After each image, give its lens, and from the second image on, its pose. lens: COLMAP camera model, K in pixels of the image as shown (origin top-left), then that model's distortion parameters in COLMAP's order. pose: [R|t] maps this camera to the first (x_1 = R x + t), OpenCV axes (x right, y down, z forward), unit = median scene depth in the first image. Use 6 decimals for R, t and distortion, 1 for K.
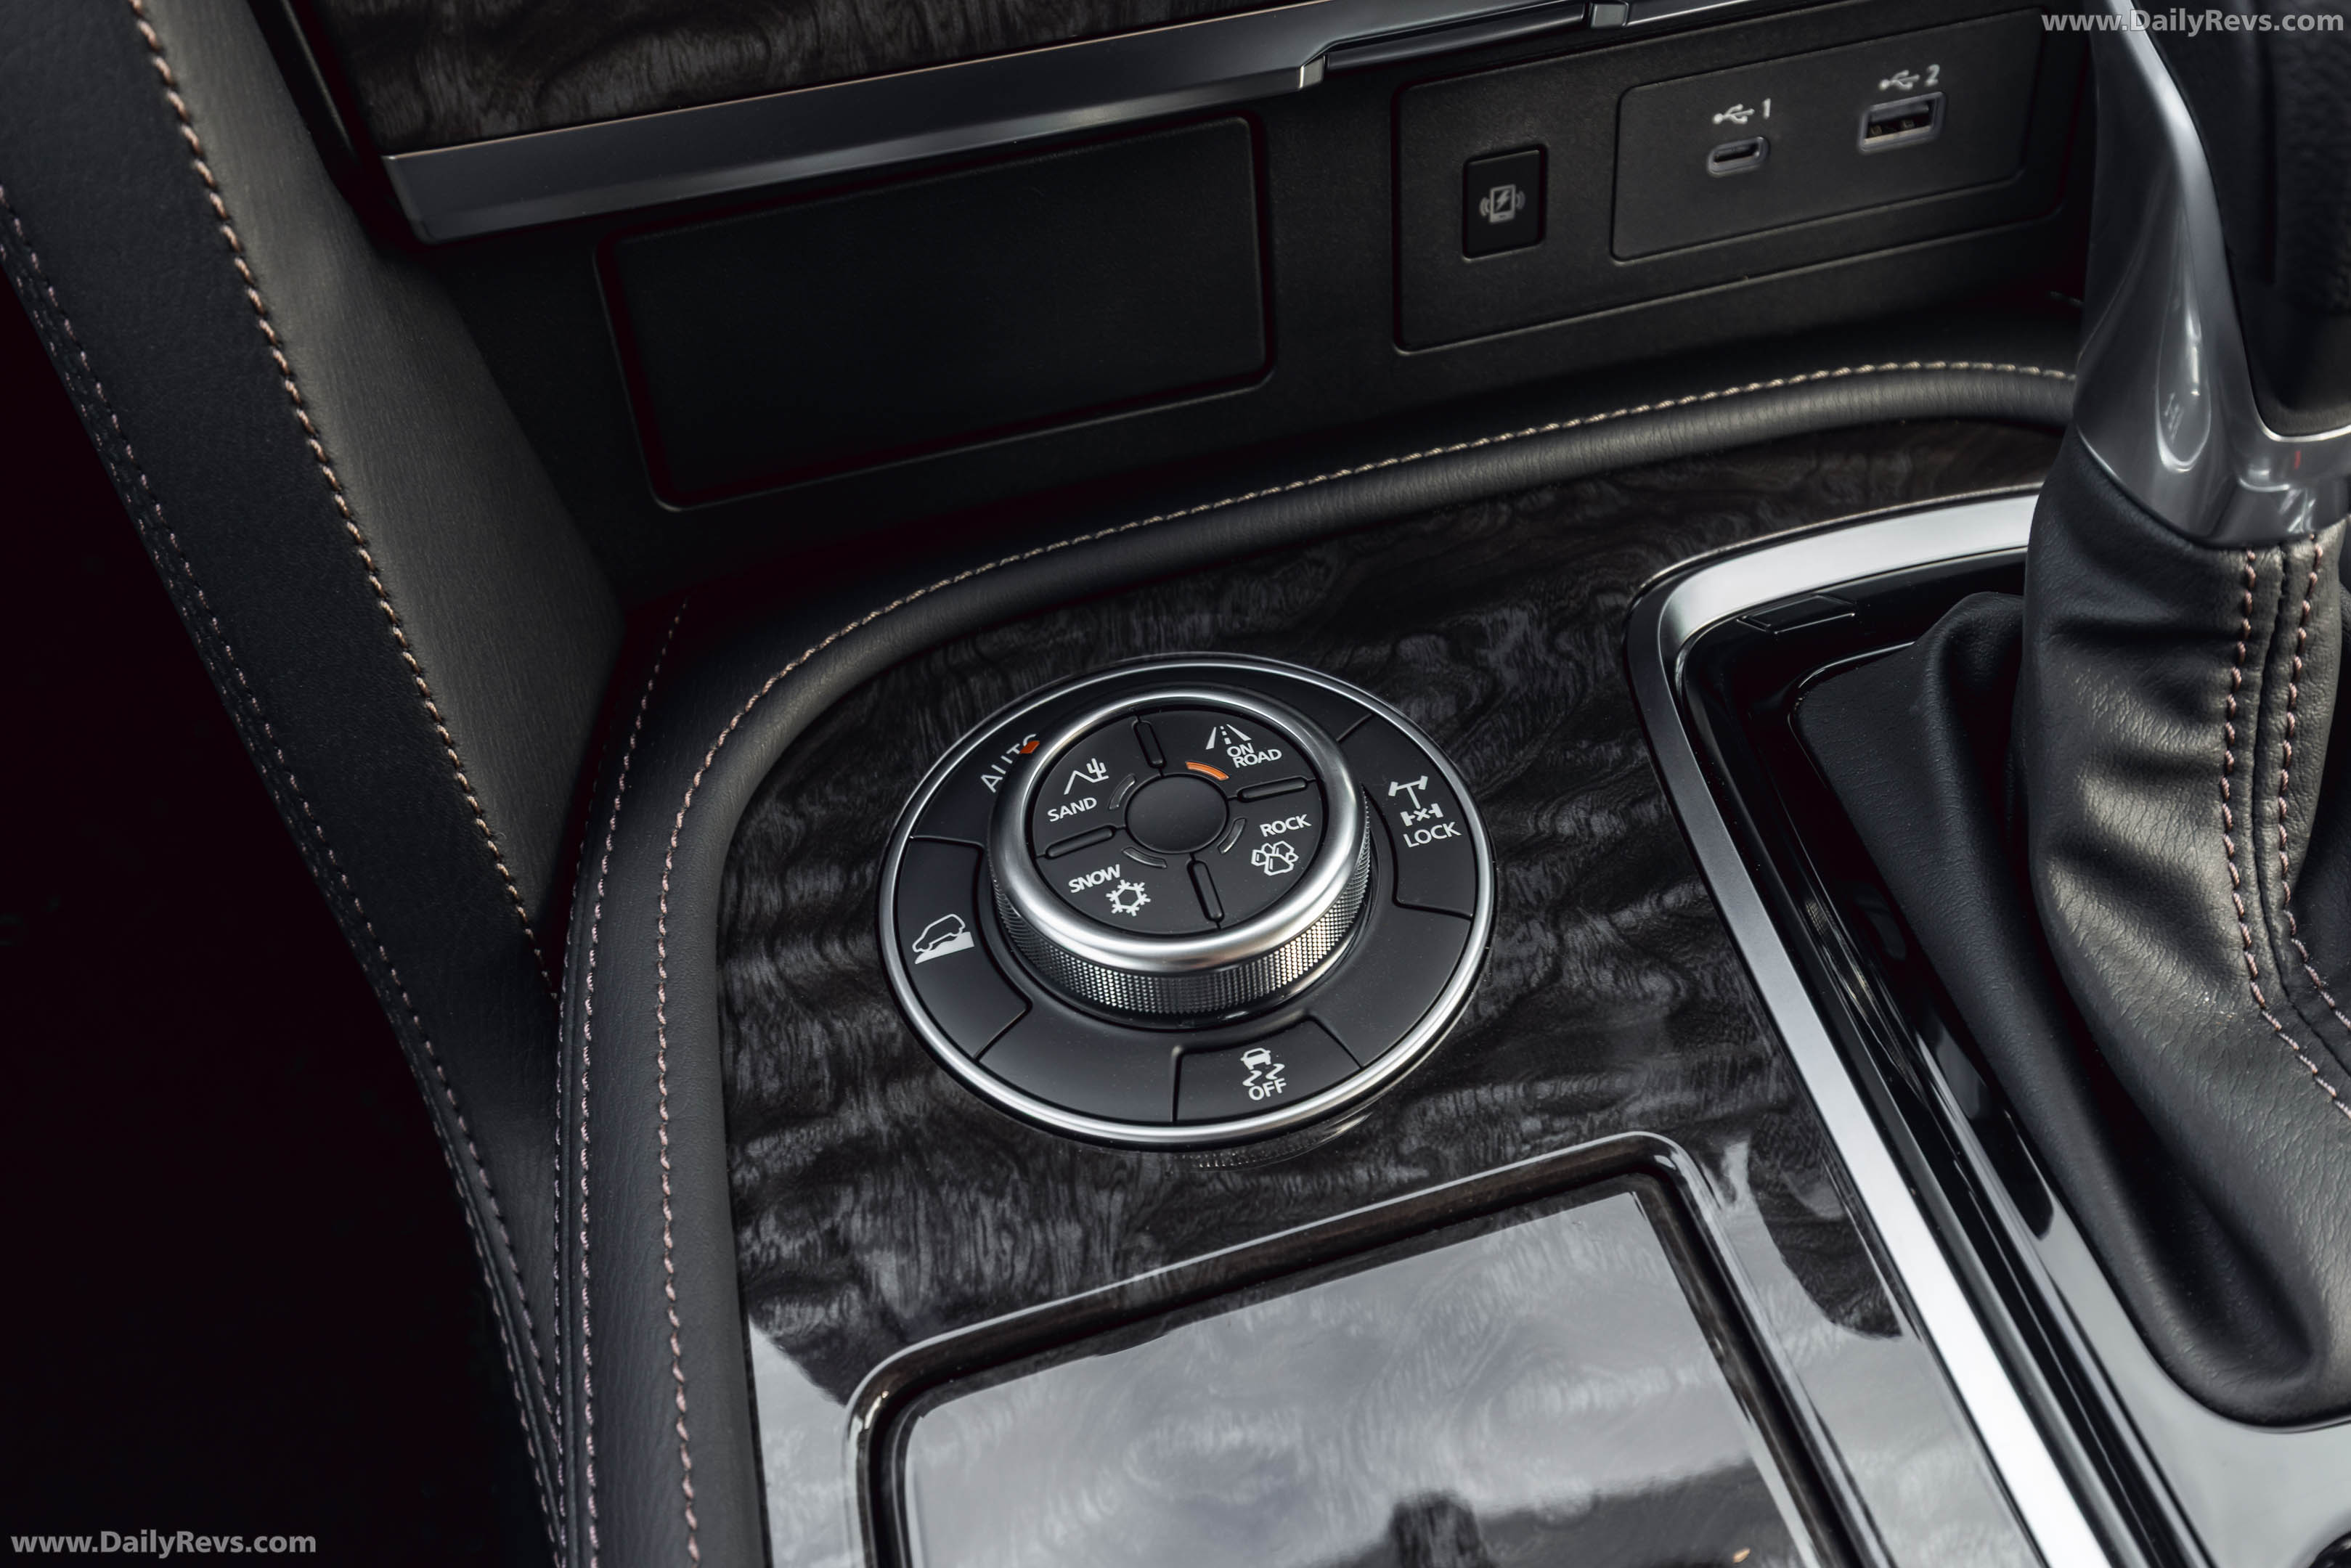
lens RADIAL K [[2240.2, 0, 1183.9], [0, 2240.2, 785.0], [0, 0, 1]] dist [0.004918, 0.000000]
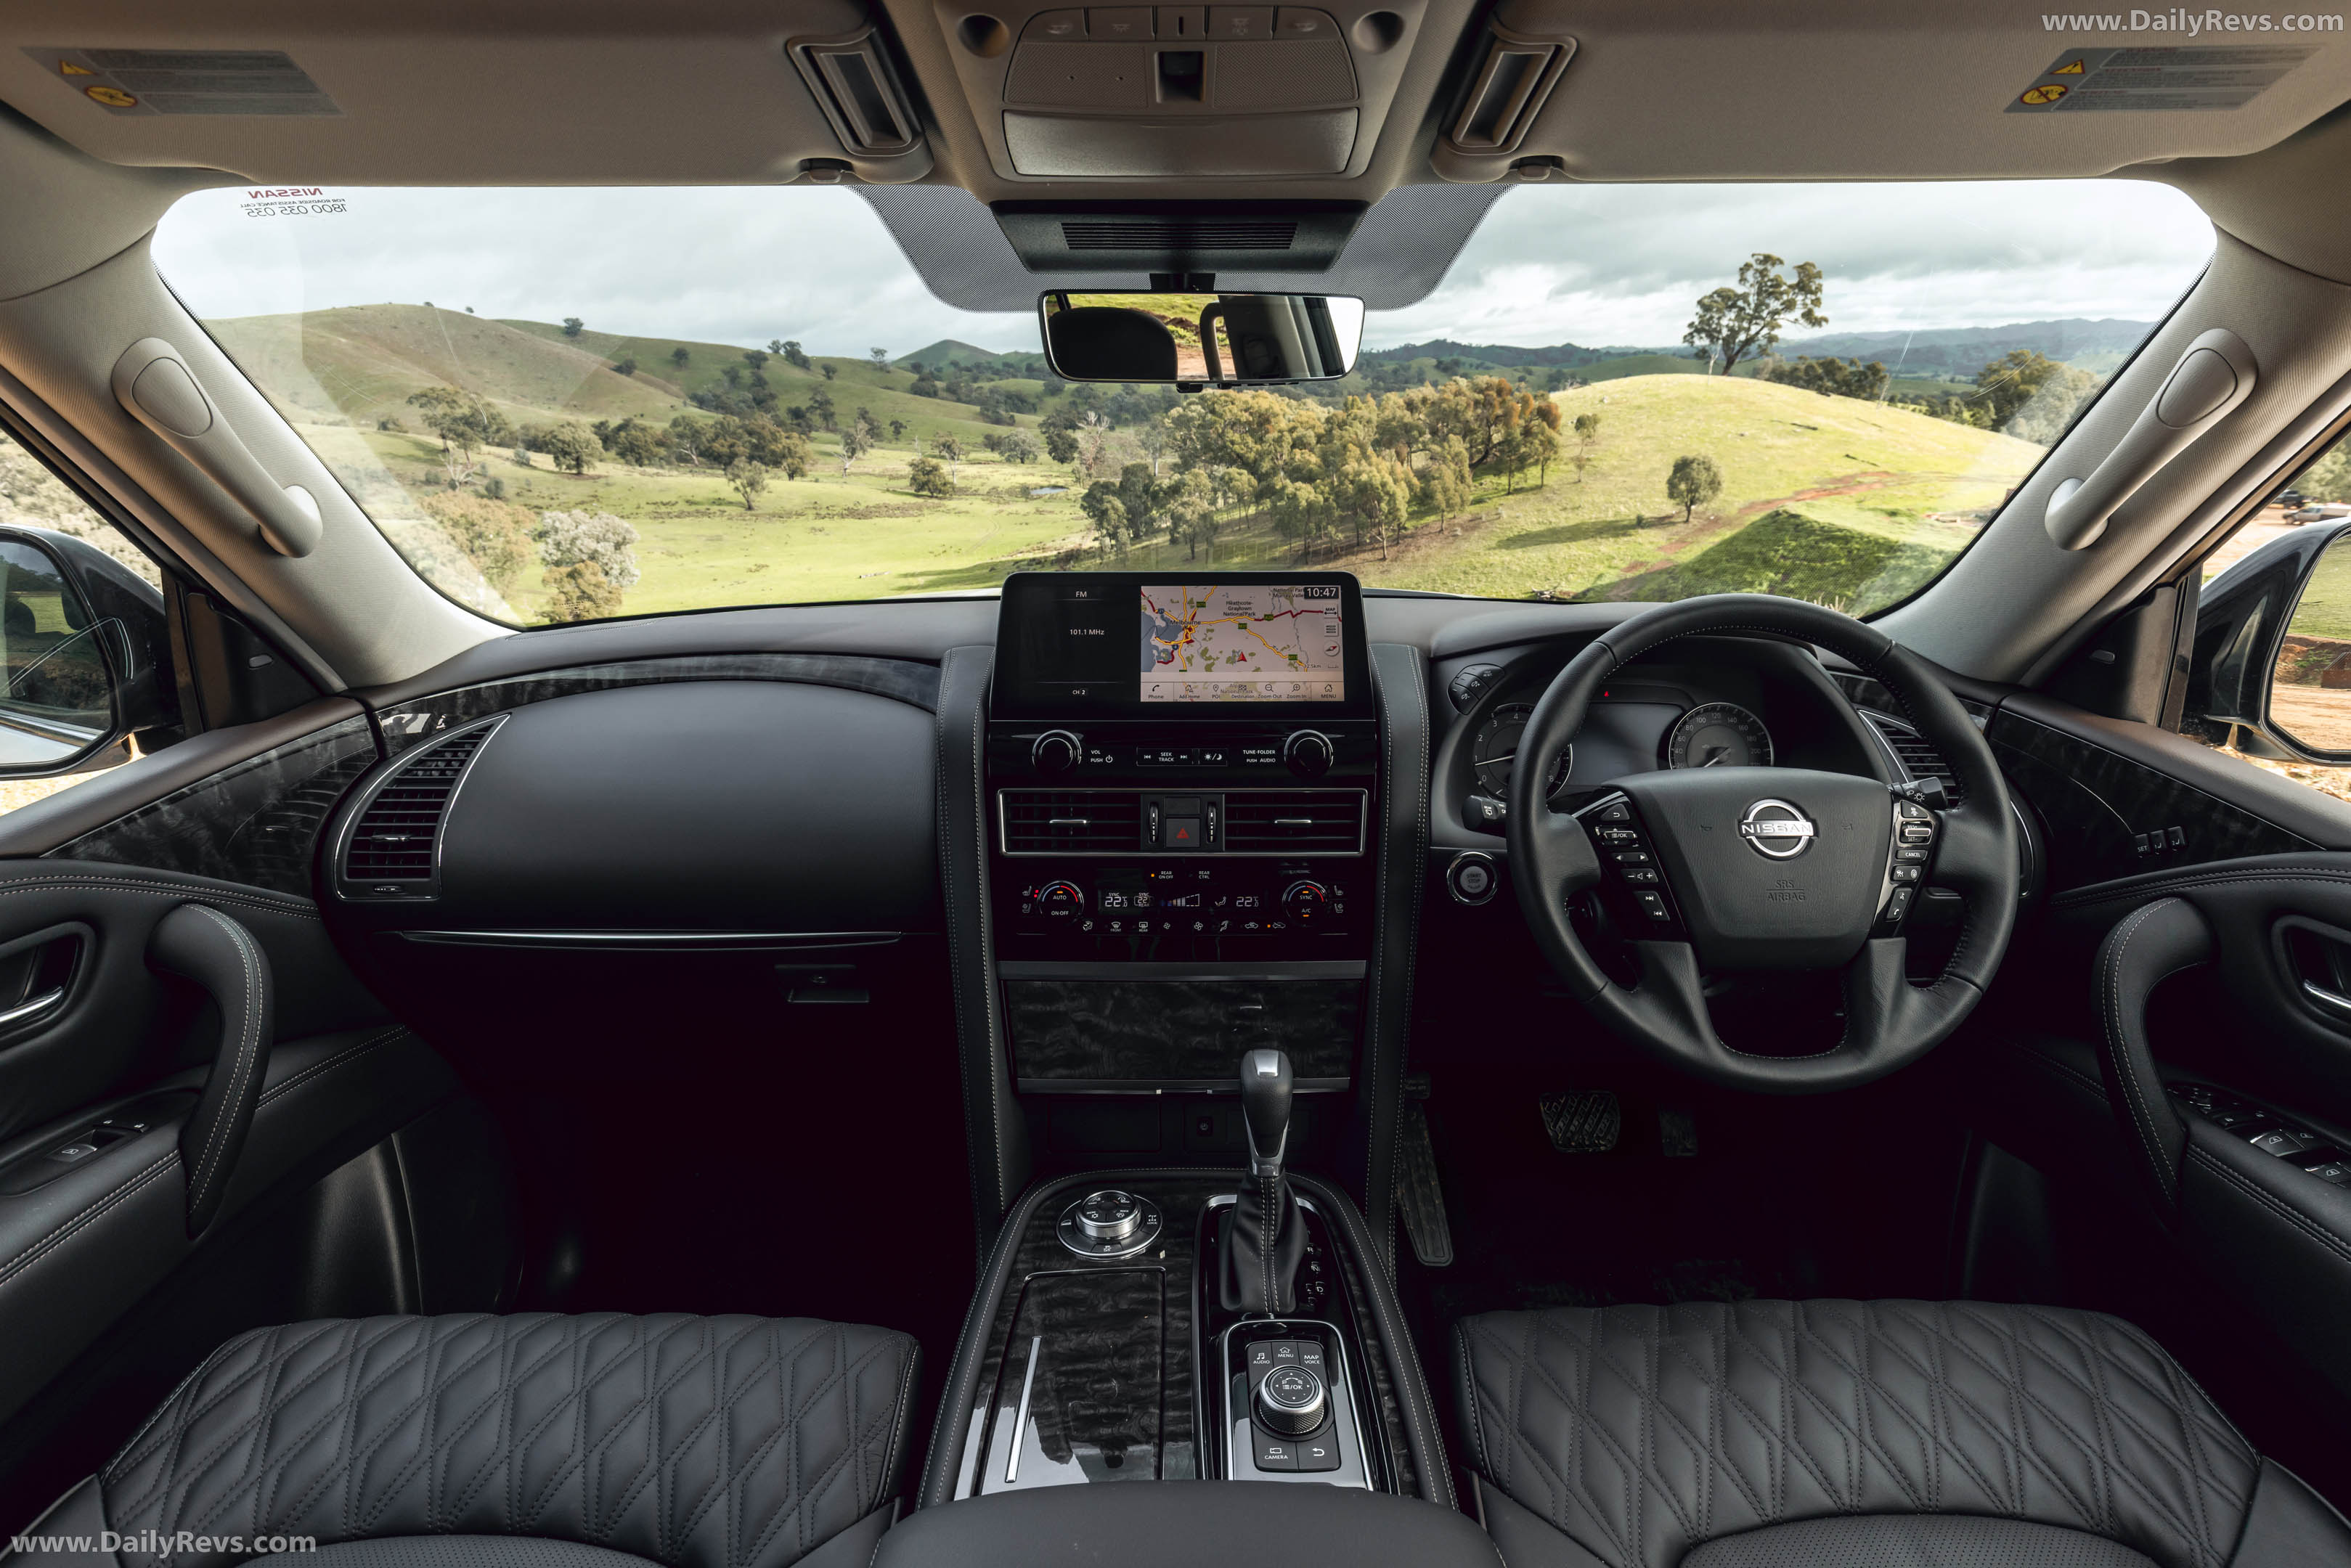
lens RADIAL K [[1197.3, 0, 1167.3], [0, 1197.3, 779.7], [0, 0, 1]] dist [0.003702, -0.000718]
pose [[0.961217, 0.096935, -0.258198, 0.852001], [-0.230717, 0.795553, -0.560236, 0.849990], [0.151104, 0.598079, 0.787064, -2.134090]]
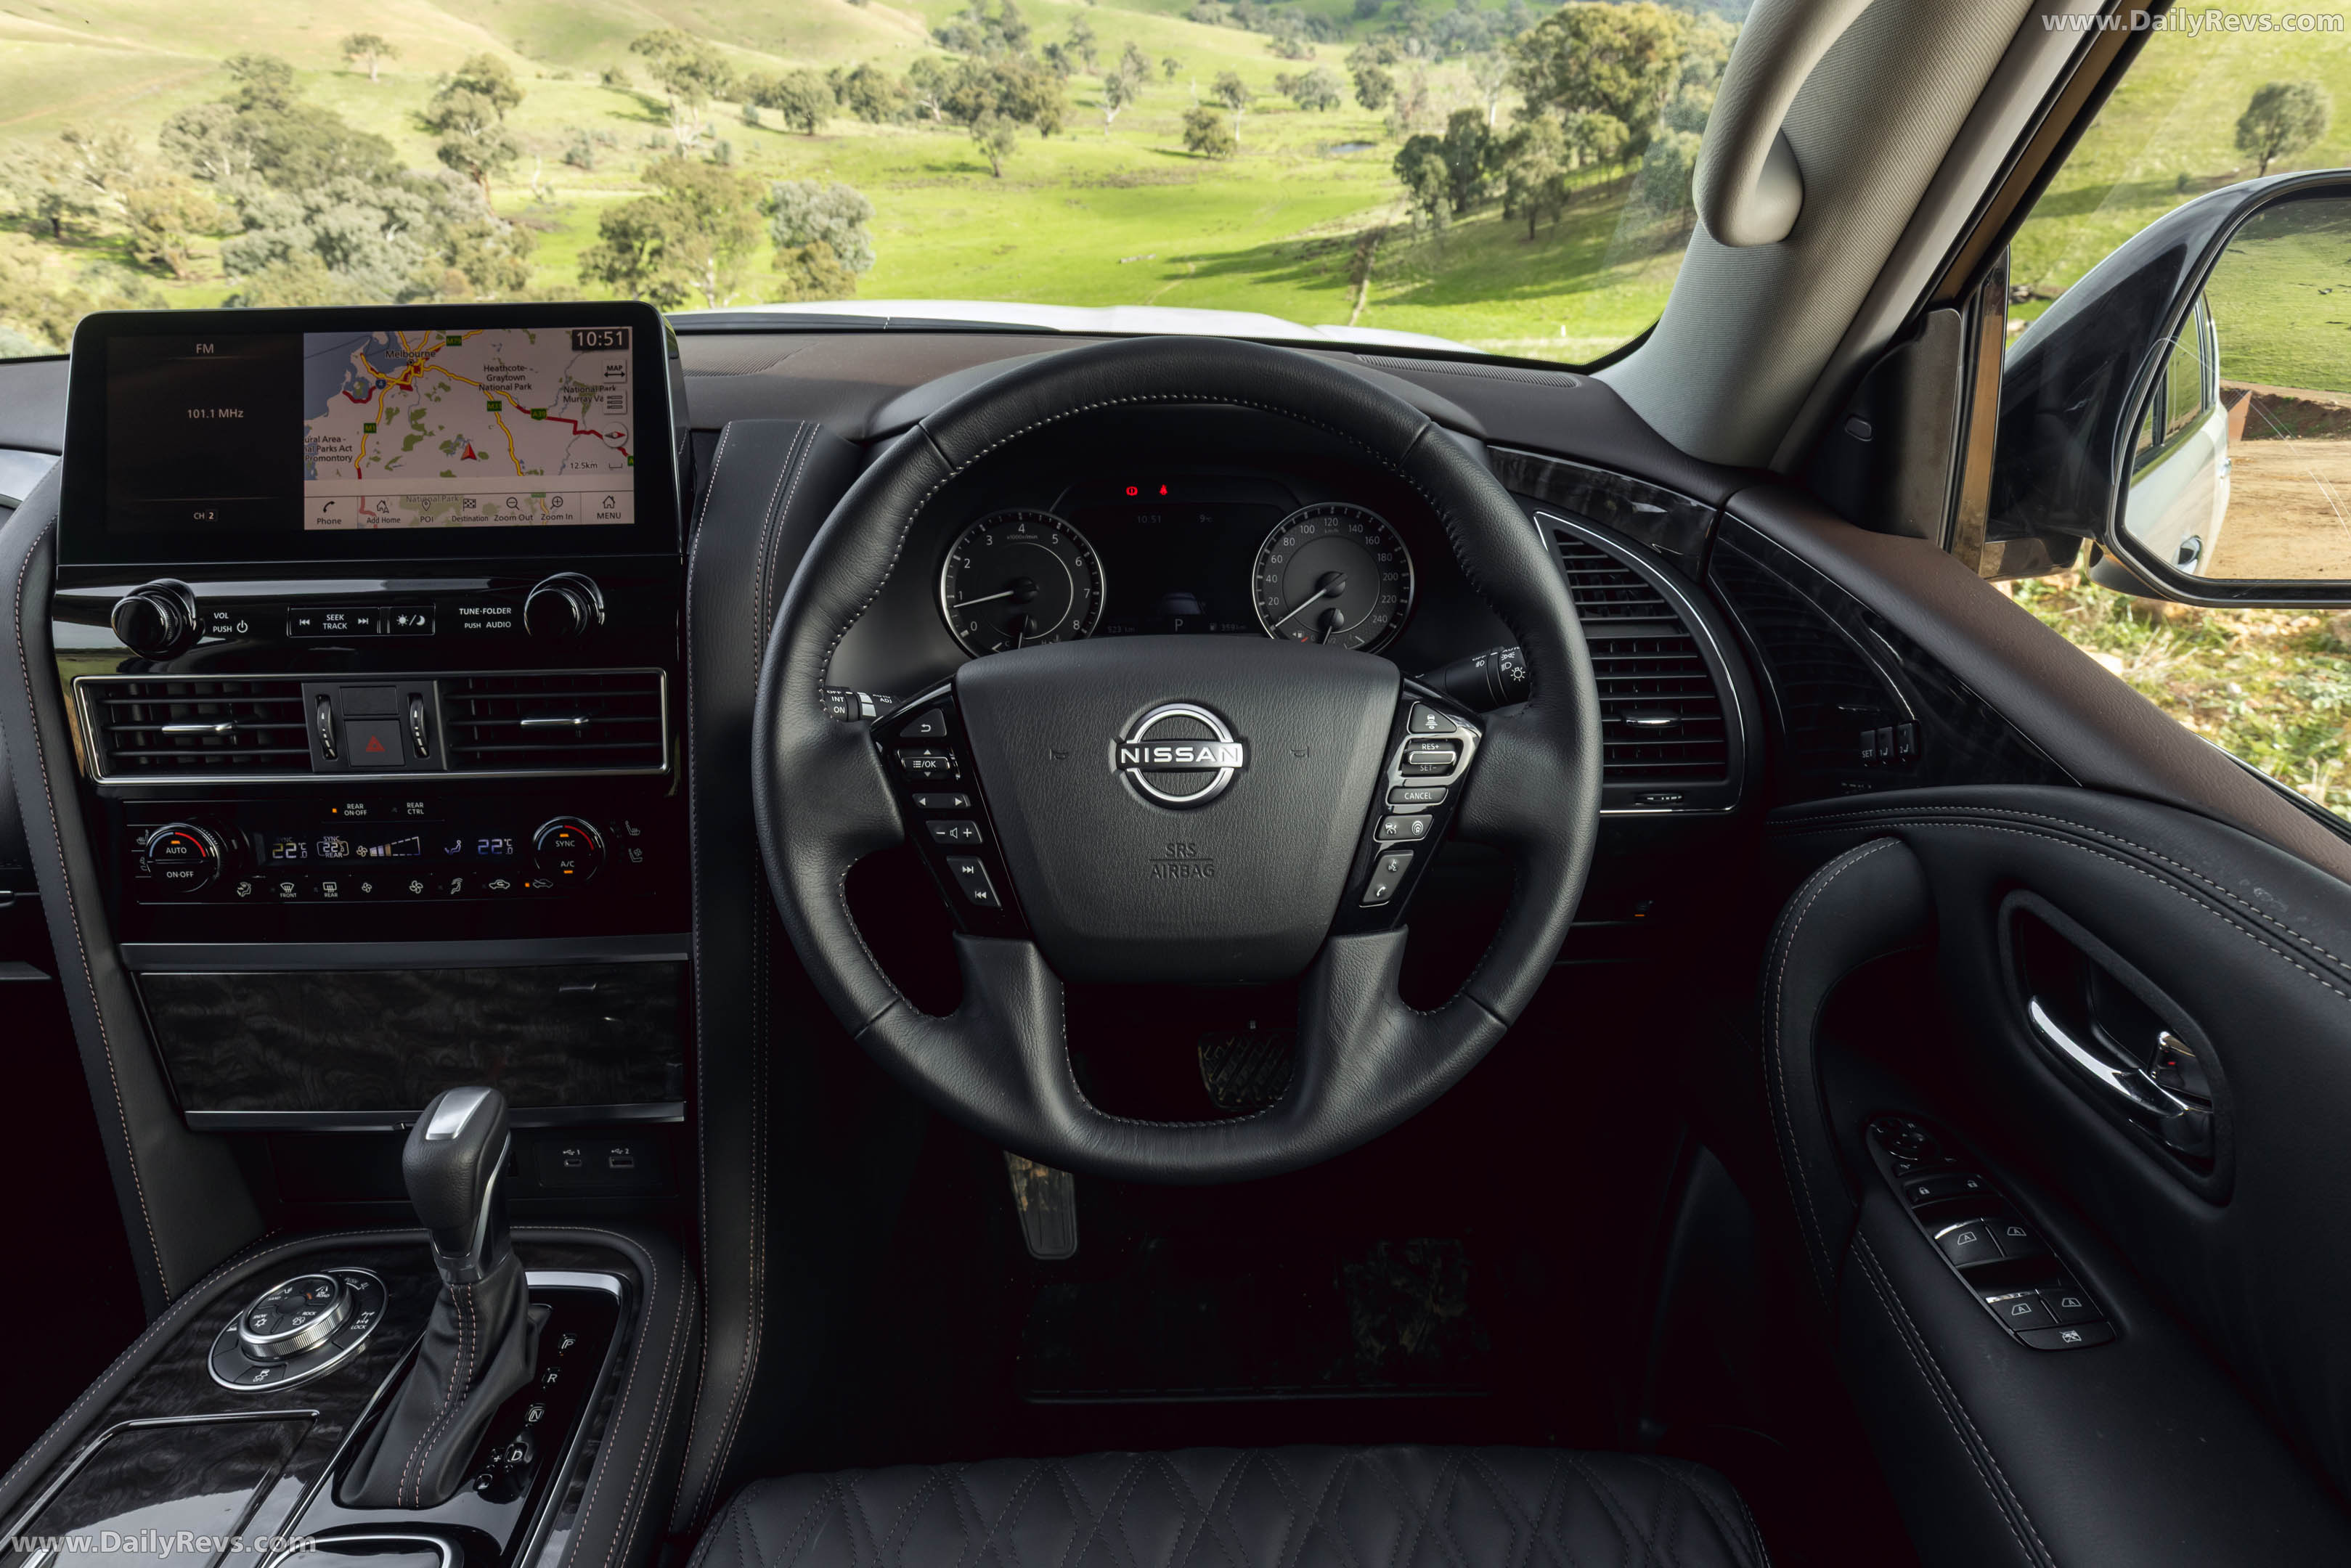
lens RADIAL K [[1382.3, 0, 1178.6], [0, 1382.3, 782.9], [0, 0, 1]] dist [-0.002734, 0.001829]
pose [[0.962688, 0.125241, -0.239888, 1.969421], [-0.217179, 0.886420, -0.408770, -0.148375], [0.161446, 0.445617, 0.880546, -1.299649]]
